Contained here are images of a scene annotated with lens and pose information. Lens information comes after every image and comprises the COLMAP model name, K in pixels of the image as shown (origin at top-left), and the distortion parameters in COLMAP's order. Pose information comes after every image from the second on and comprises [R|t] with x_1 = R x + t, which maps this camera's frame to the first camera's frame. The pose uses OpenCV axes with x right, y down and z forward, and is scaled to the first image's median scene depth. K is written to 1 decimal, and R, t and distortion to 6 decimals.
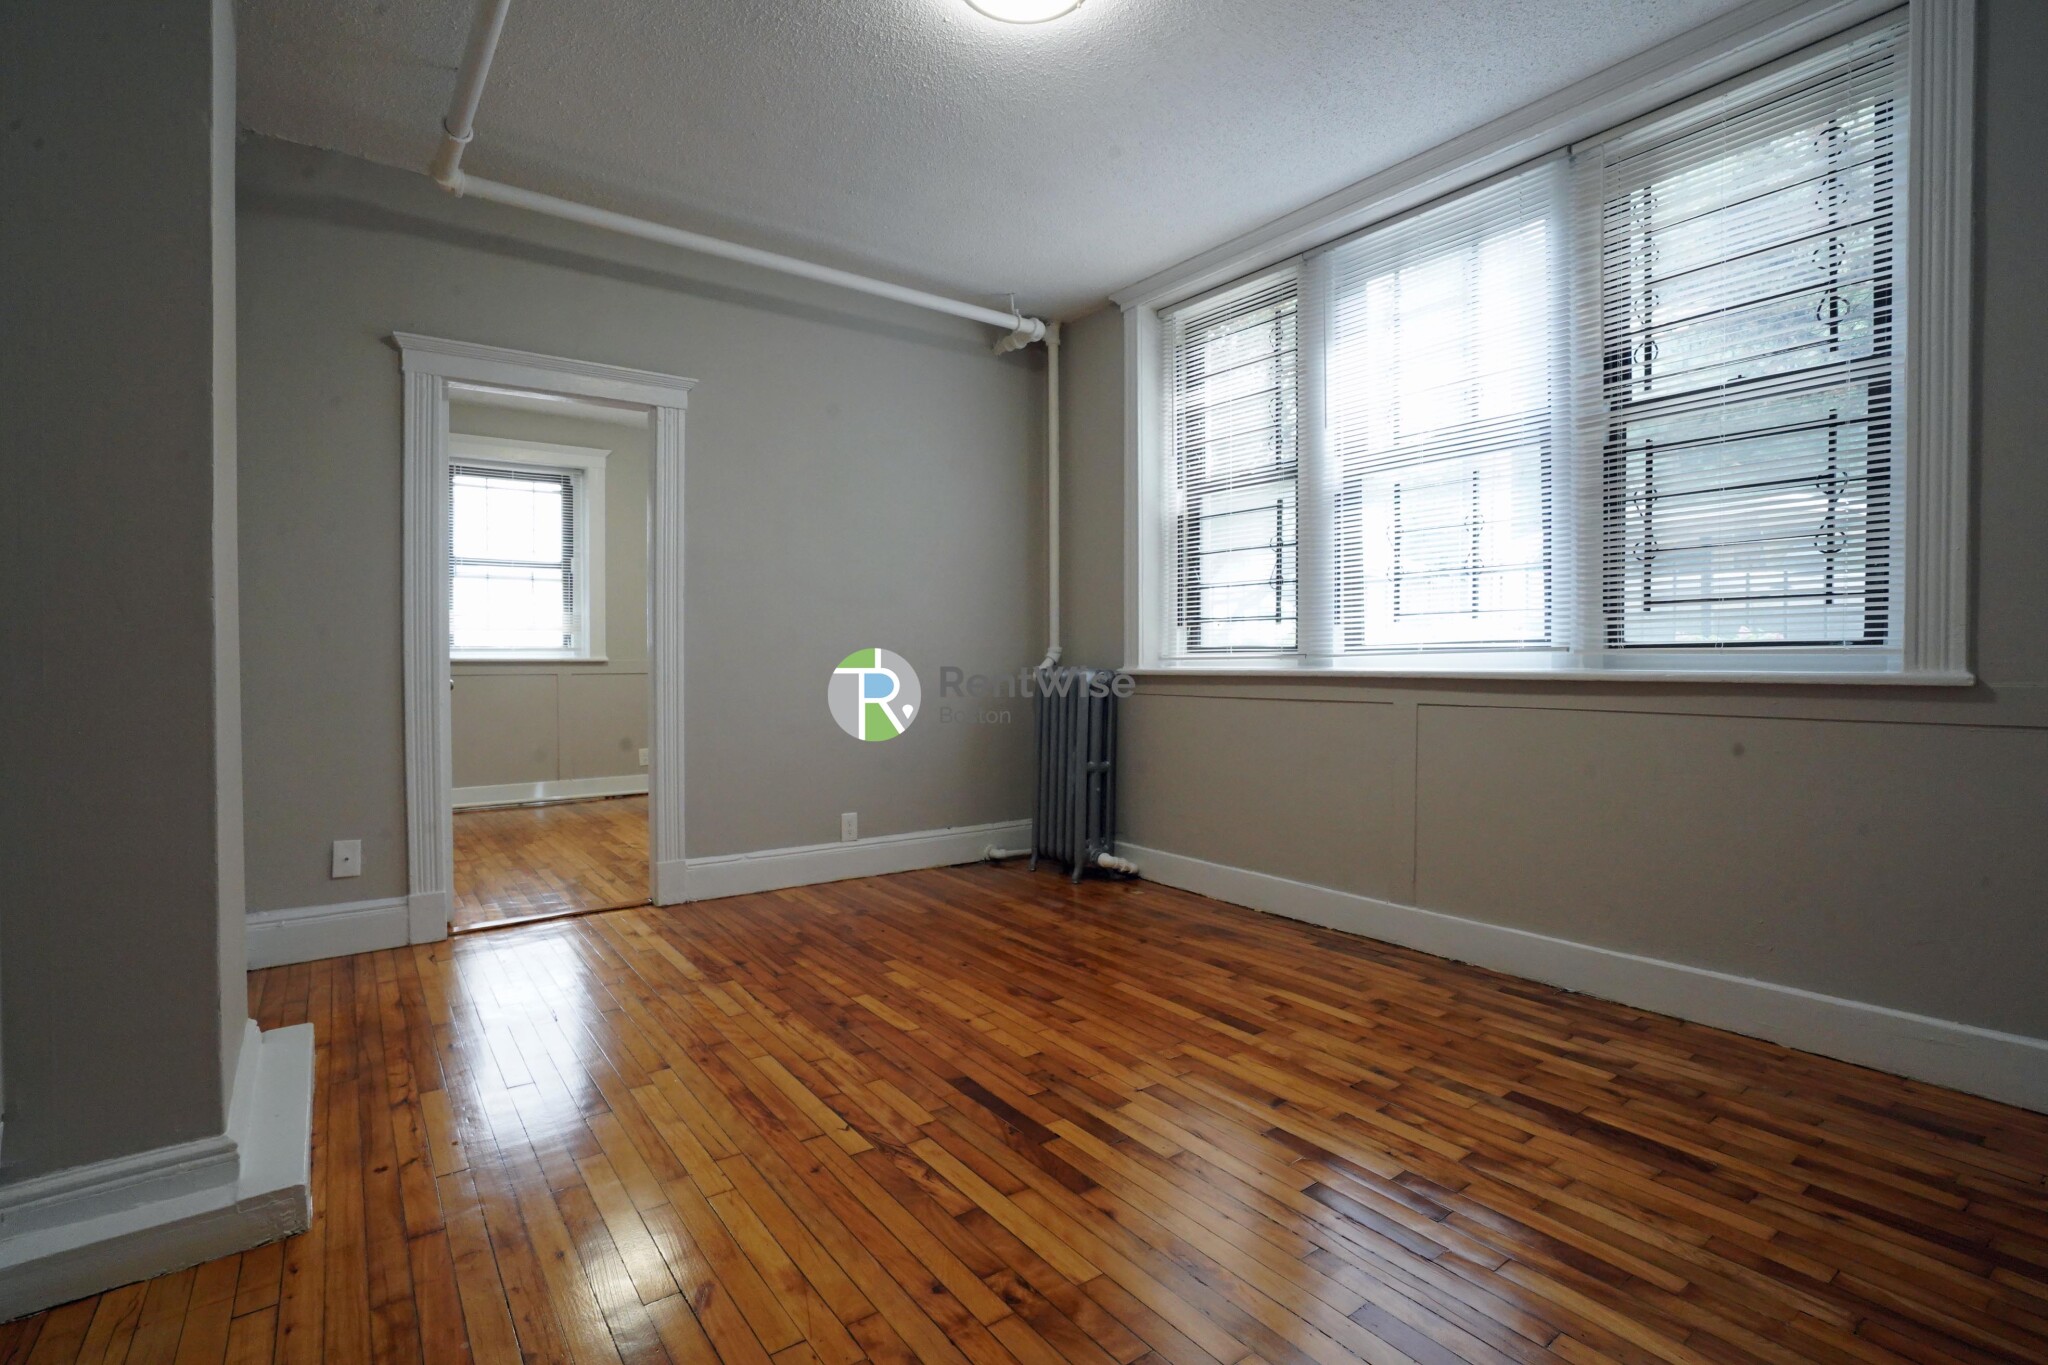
lens RADIAL K [[953.3, 0, 1013.4], [0, 953.3, 680.5], [0, 0, 1]] dist [-0.059337, 0.024681]
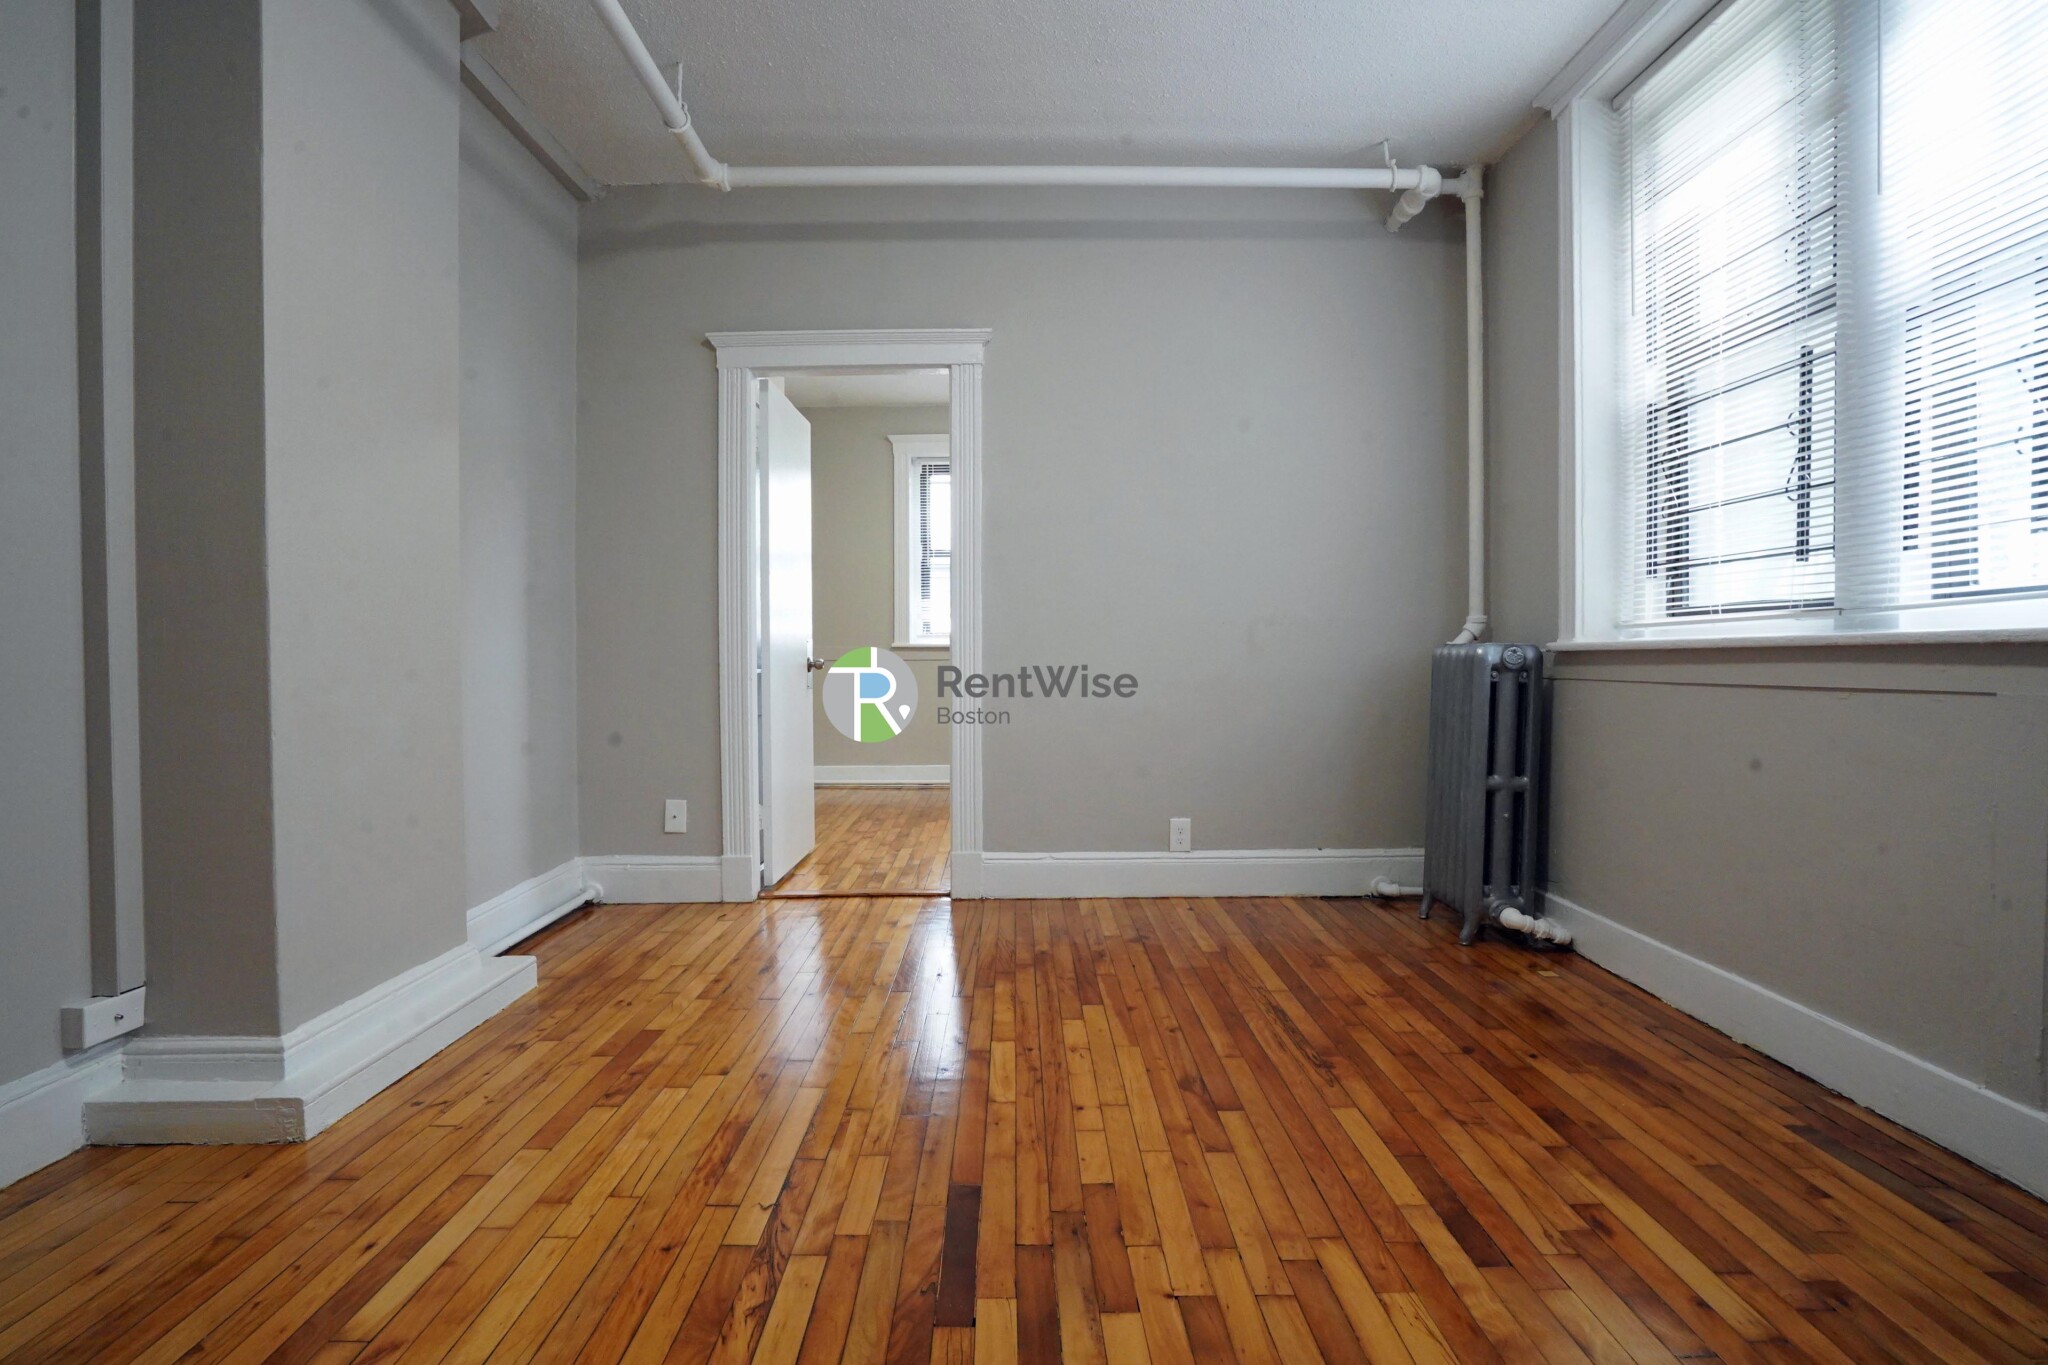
lens RADIAL K [[978.1, 0, 1015.2], [0, 978.1, 680.0], [0, 0, 1]] dist [-0.063677, 0.027982]
pose [[0.807215, 0.009992, -0.590173, 0.313903], [-0.007049, 0.999949, 0.007289, 0.018864], [0.590215, -0.001724, 0.807244, 0.325027]]
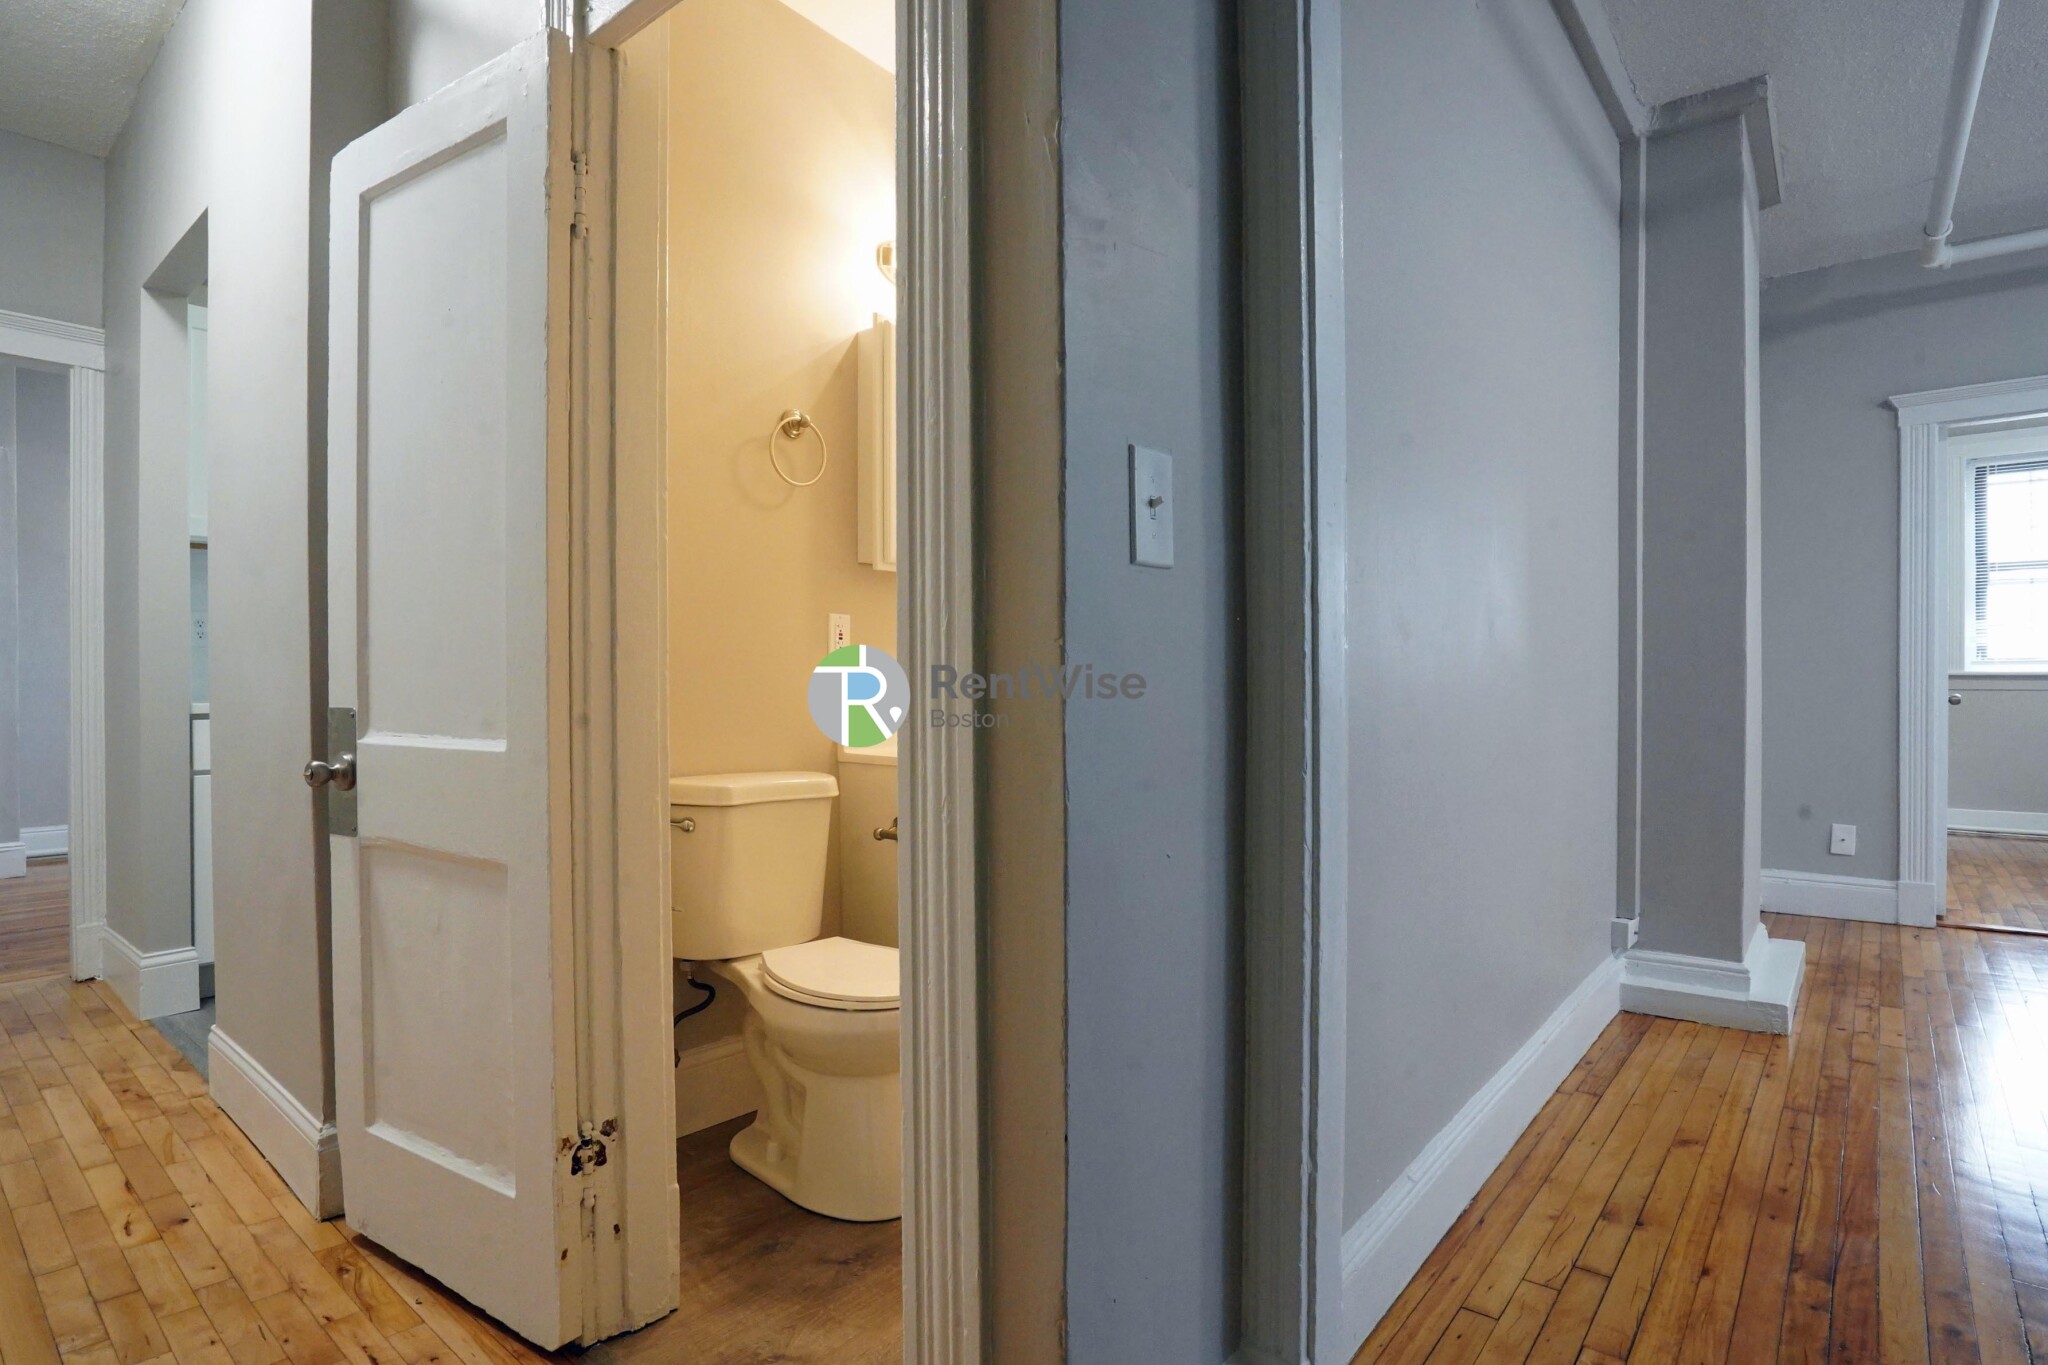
lens RADIAL K [[1021.9, 0, 998.5], [0, 1021.9, 684.8], [0, 0, 1]] dist [-0.024280, -0.000260]
pose [[0.221038, 0.008135, -0.975231, 0.342992], [-0.014739, 0.999879, 0.005000, -0.001588], [0.975154, 0.013269, 0.221131, -0.401384]]
